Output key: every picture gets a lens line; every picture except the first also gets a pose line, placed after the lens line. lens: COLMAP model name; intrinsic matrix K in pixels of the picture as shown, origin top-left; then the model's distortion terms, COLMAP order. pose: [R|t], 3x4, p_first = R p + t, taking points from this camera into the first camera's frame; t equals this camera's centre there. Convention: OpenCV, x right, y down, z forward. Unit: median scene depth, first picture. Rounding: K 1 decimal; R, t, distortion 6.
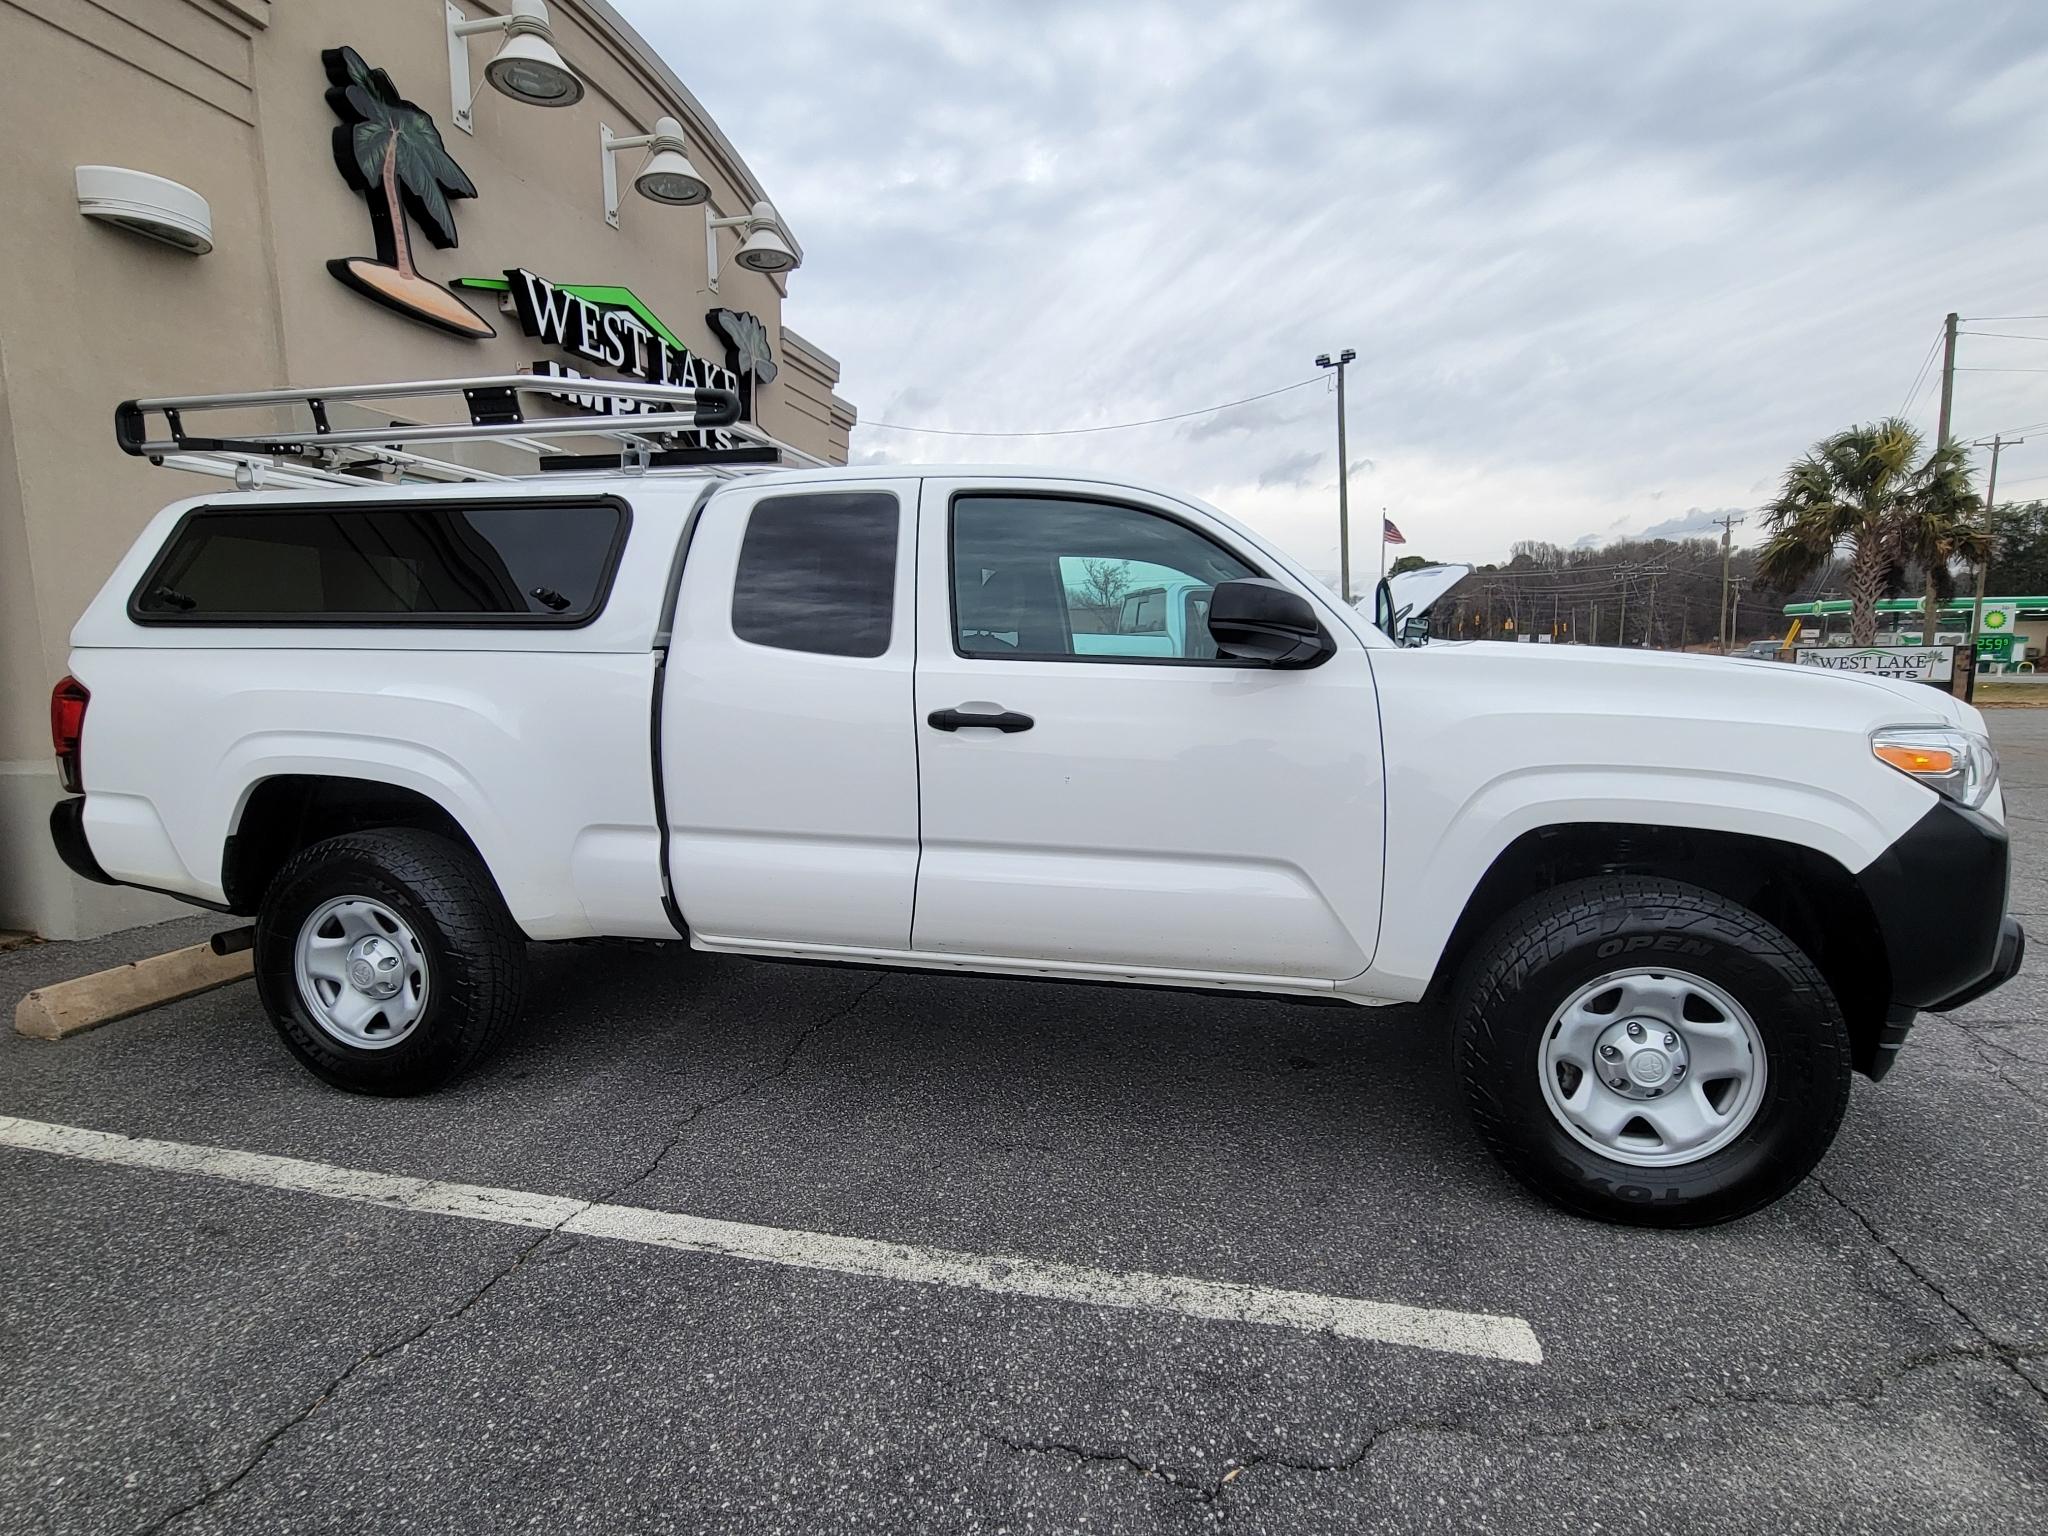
lens RADIAL K [[1021.9, 0, 1037.6], [0, 1021.9, 774.8], [0, 0, 1]] dist [0.001152, -0.001323]
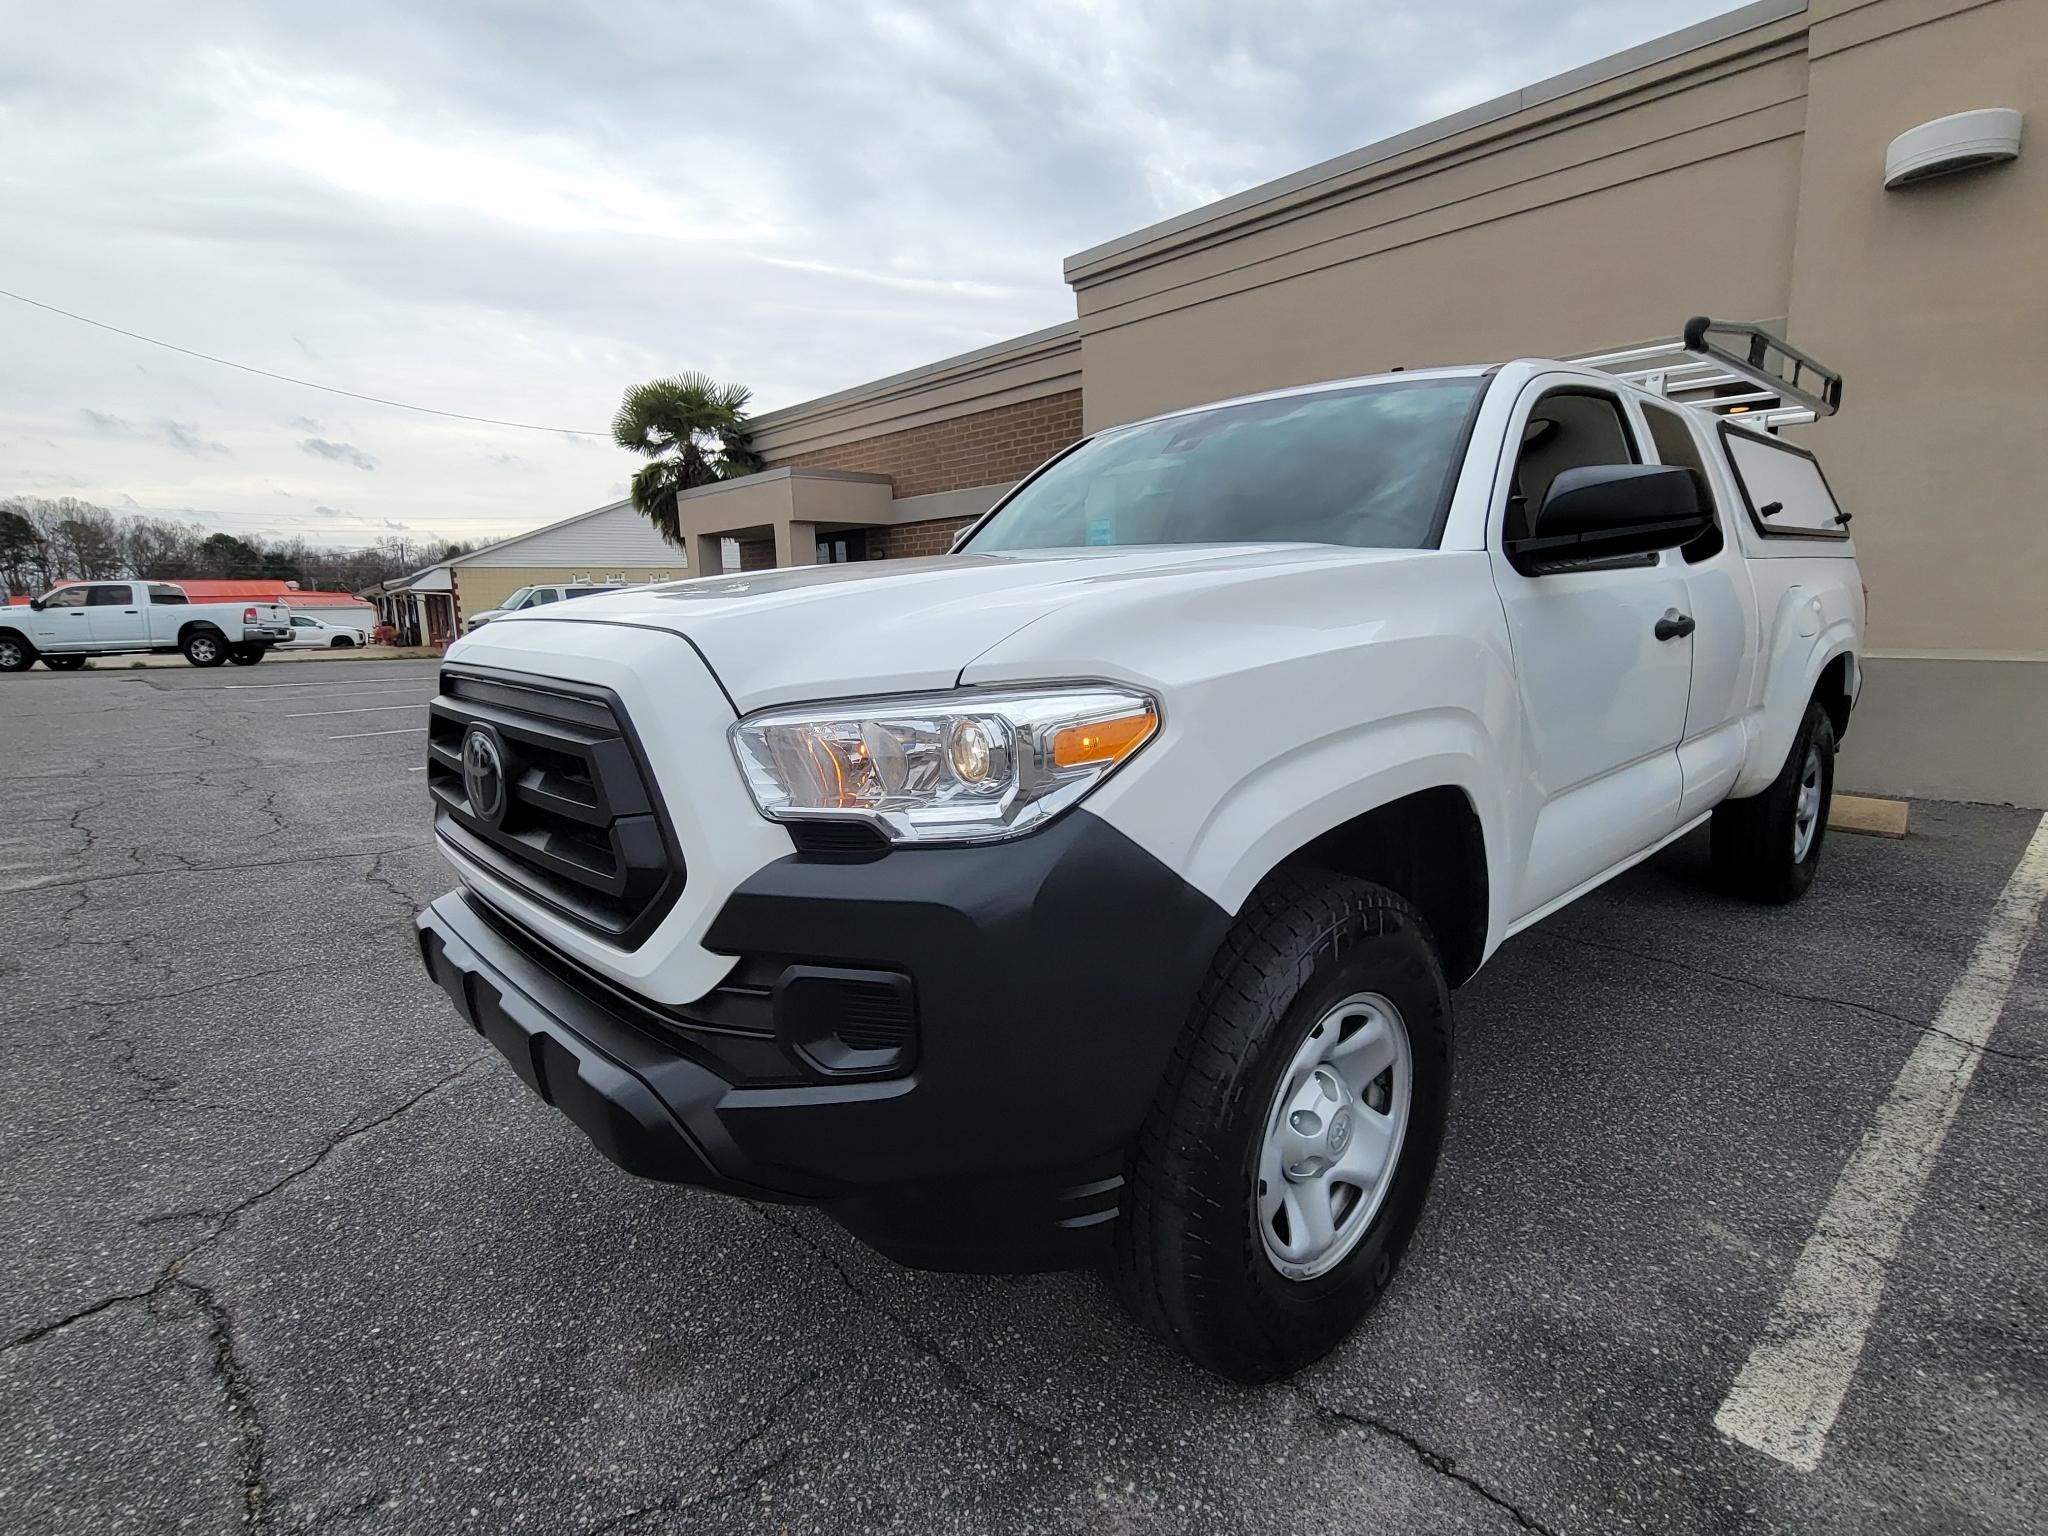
lens RADIAL K [[1021.9, 0, 1028.6], [0, 1021.9, 789.5], [0, 0, 1]] dist [0.001152, -0.001323]
pose [[-0.570631, 0.165576, -0.804341, 1.065224], [-0.077332, 0.964276, 0.253361, -0.153168], [0.817558, 0.206777, -0.537441, 1.460341]]
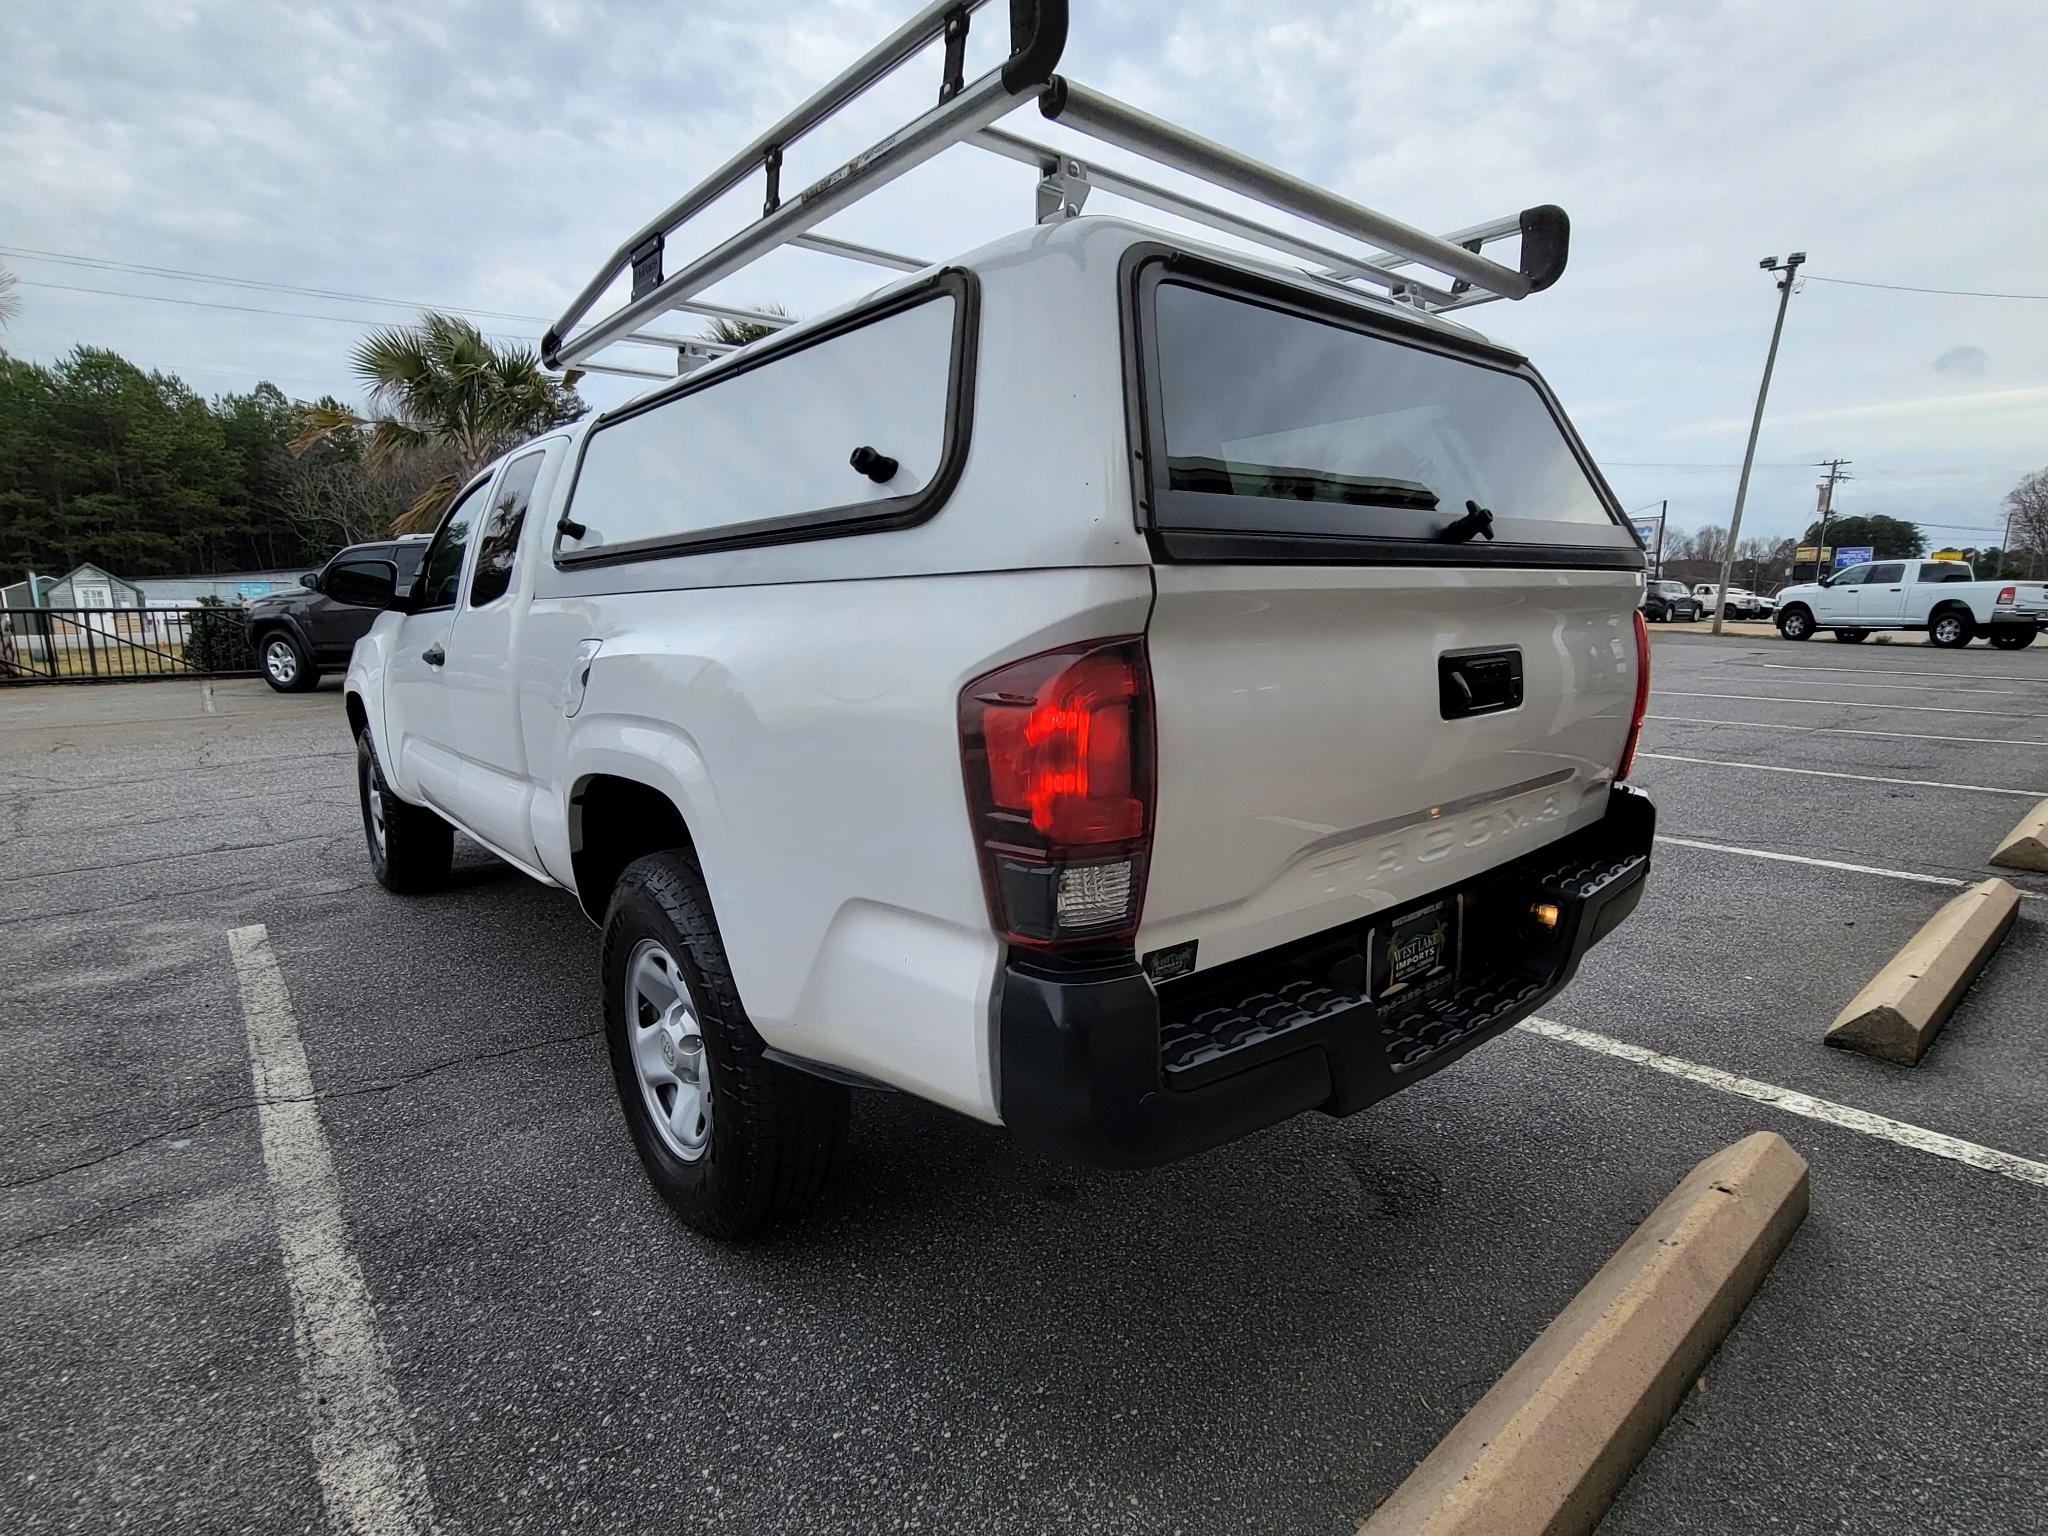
lens RADIAL K [[1021.9, 0, 1019.8], [0, 1021.9, 779.2], [0, 0, 1]] dist [0.001152, -0.001323]
pose [[-0.790515, -0.094101, 0.605170, -1.107661], [0.086683, 0.960987, 0.262660, -0.217863], [-0.606277, 0.260095, -0.751517, 1.898410]]
